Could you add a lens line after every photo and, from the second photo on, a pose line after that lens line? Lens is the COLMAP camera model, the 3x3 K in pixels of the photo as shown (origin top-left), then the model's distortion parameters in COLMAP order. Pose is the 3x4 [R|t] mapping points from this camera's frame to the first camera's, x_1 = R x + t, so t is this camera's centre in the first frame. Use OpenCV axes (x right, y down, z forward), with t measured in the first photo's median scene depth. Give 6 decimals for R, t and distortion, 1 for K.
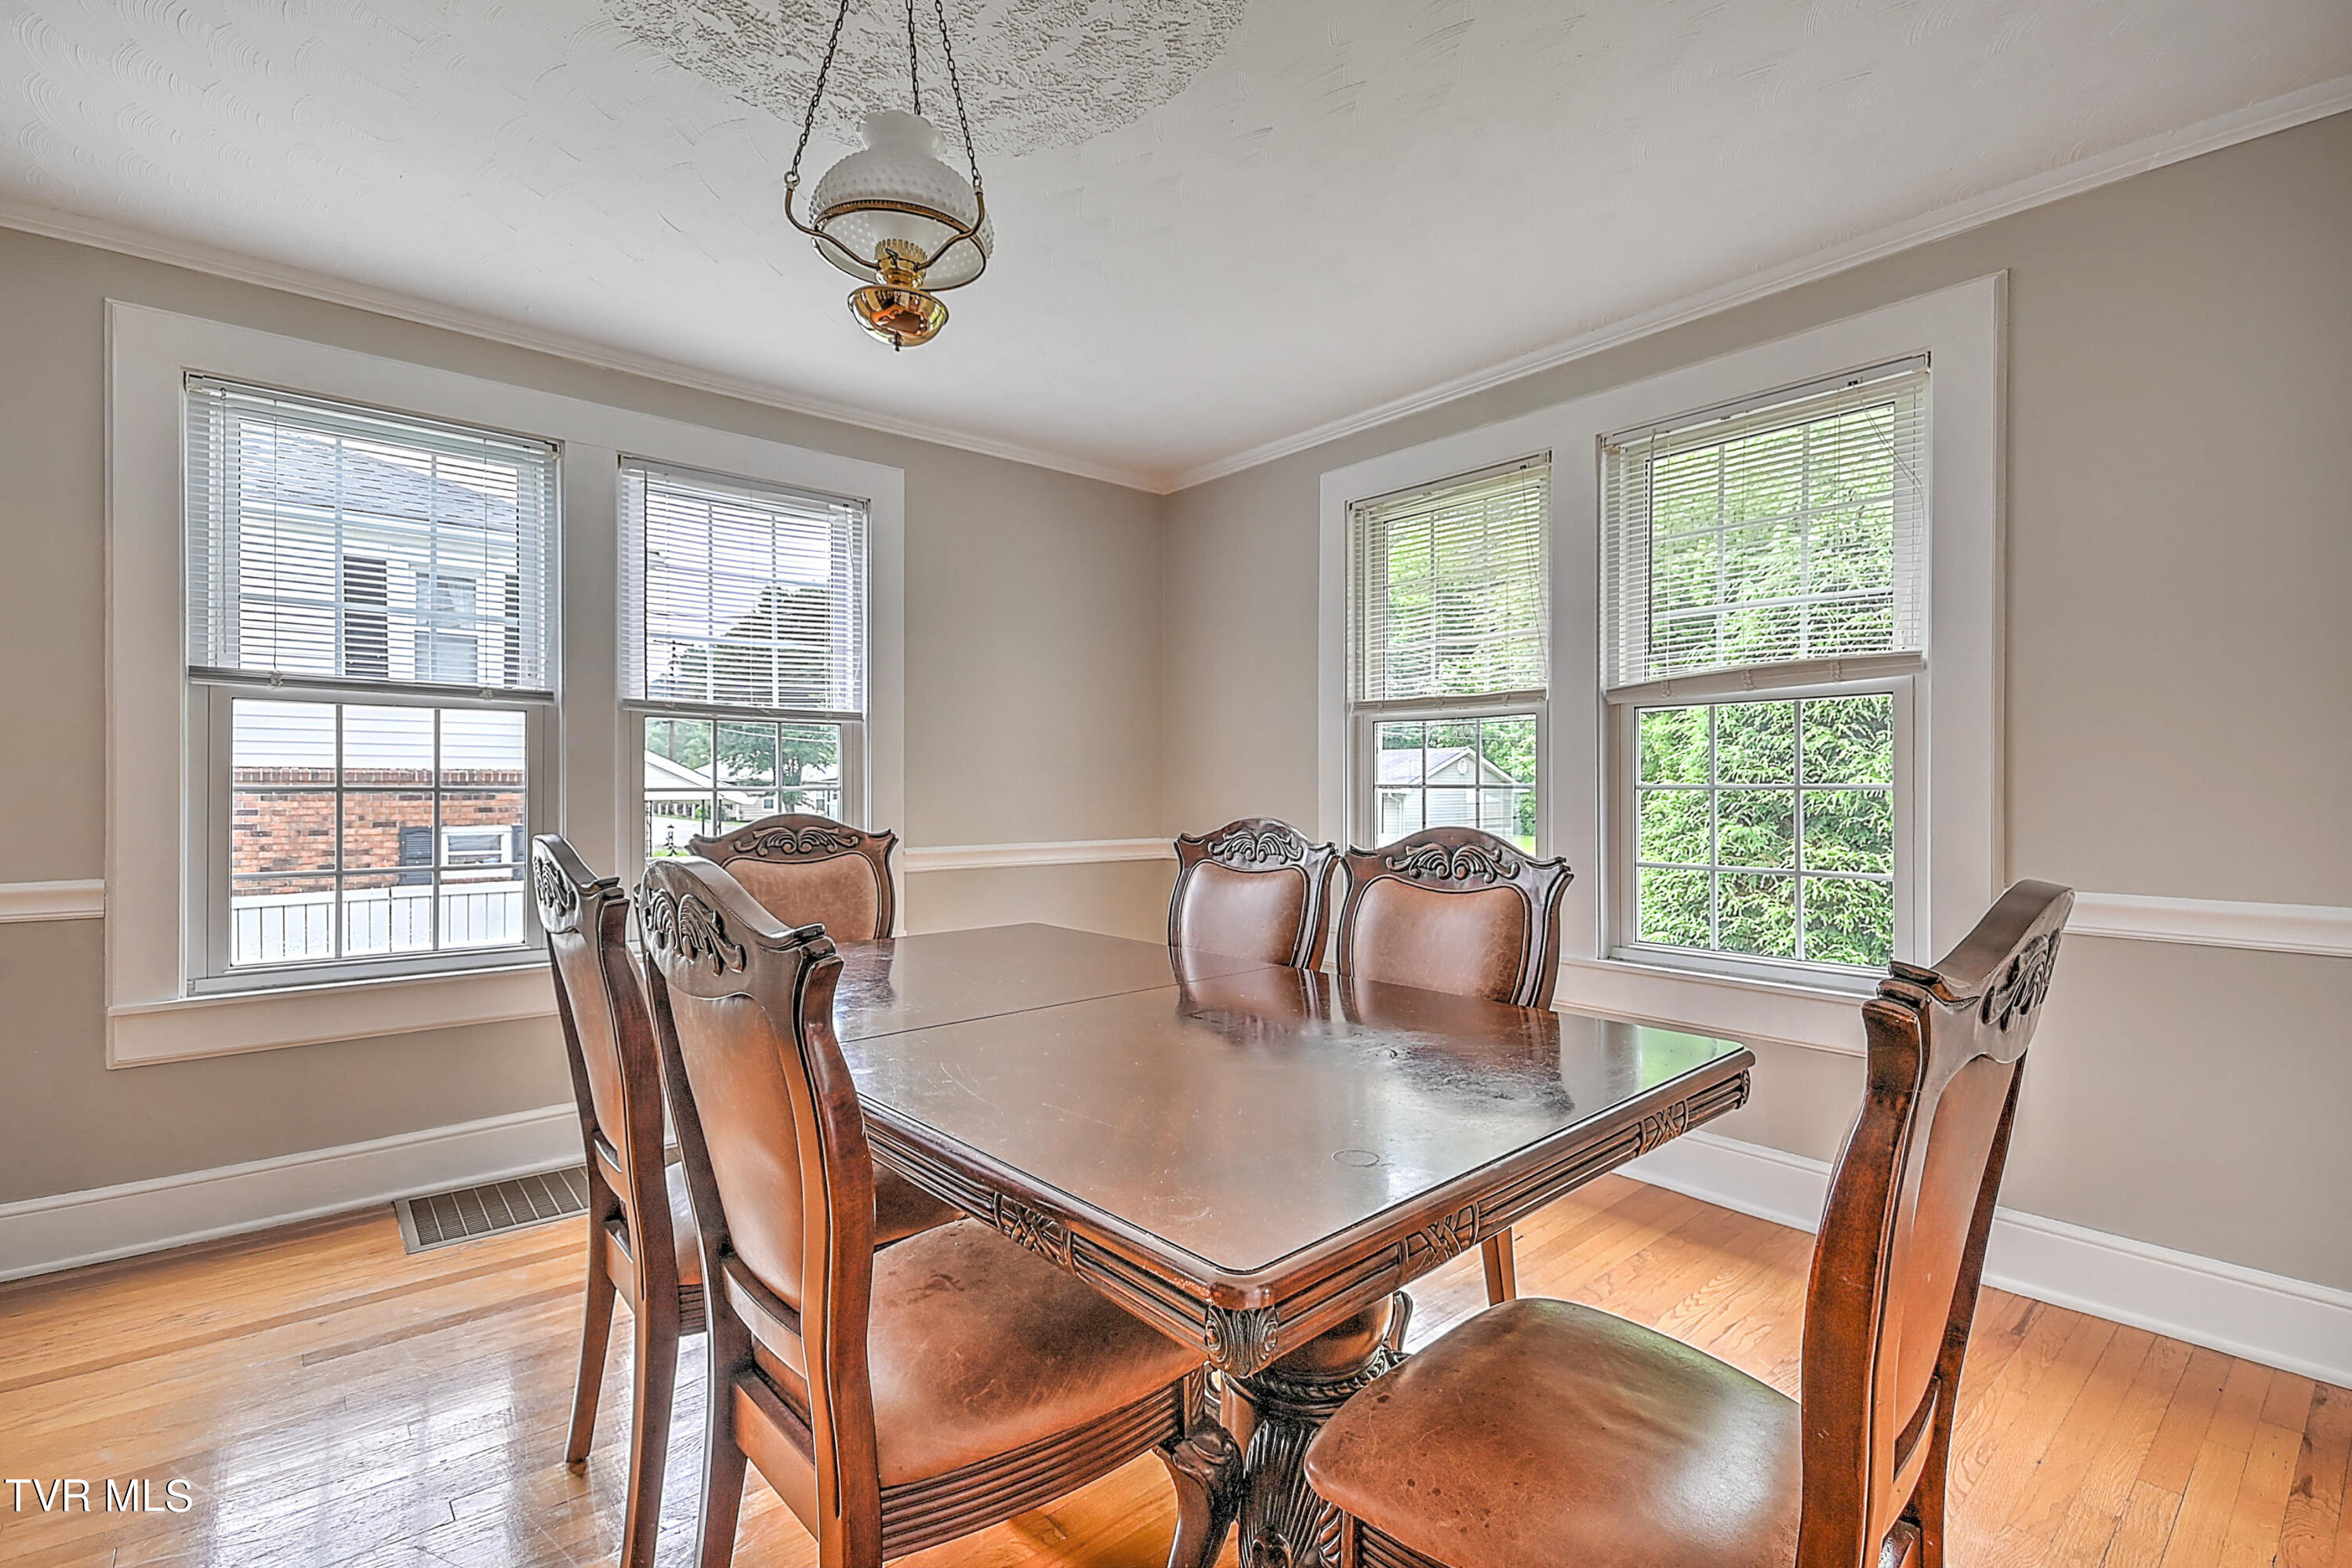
lens RADIAL K [[1057.5, 0, 1164.7], [0, 1057.5, 781.0], [0, 0, 1]] dist [-0.000096, -0.000004]
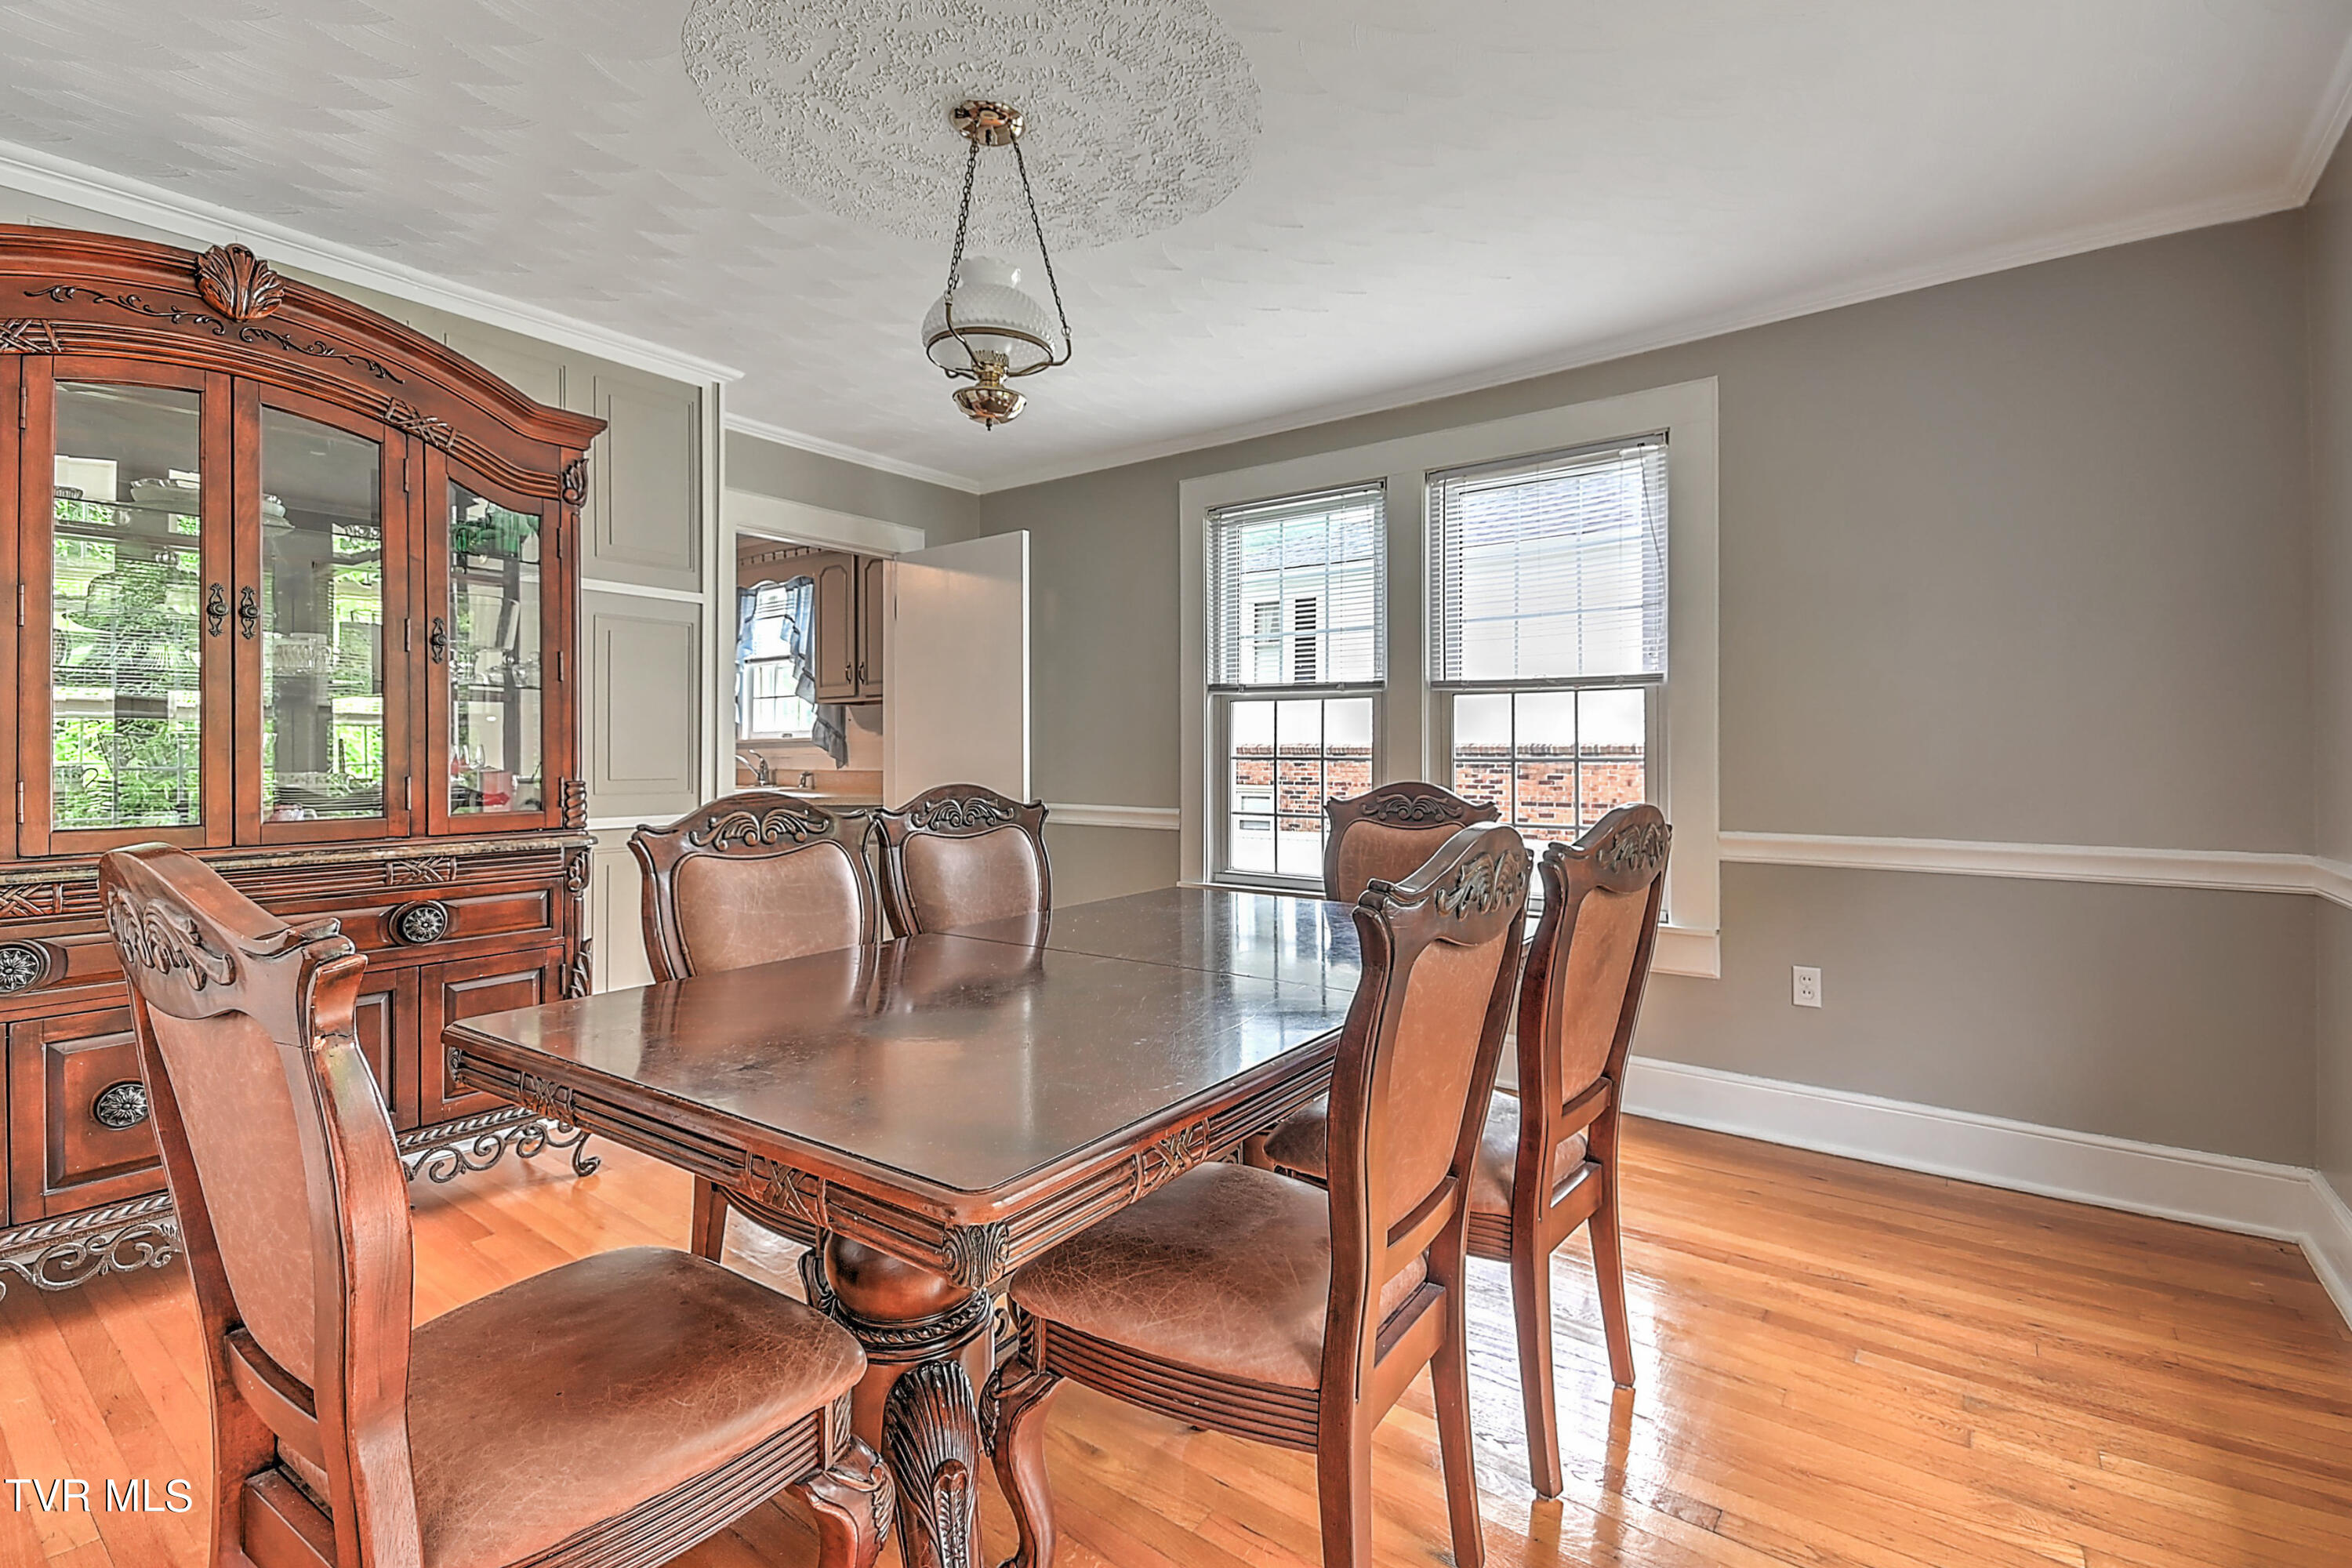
lens RADIAL K [[1057.5, 0, 1173.1], [0, 1057.5, 767.0], [0, 0, 1]] dist [-0.000096, -0.000004]
pose [[0.208256, 0.008919, -0.978034, 0.628954], [0.000871, 0.999956, 0.009304, 0.005326], [0.978074, -0.002789, 0.208239, 0.534102]]
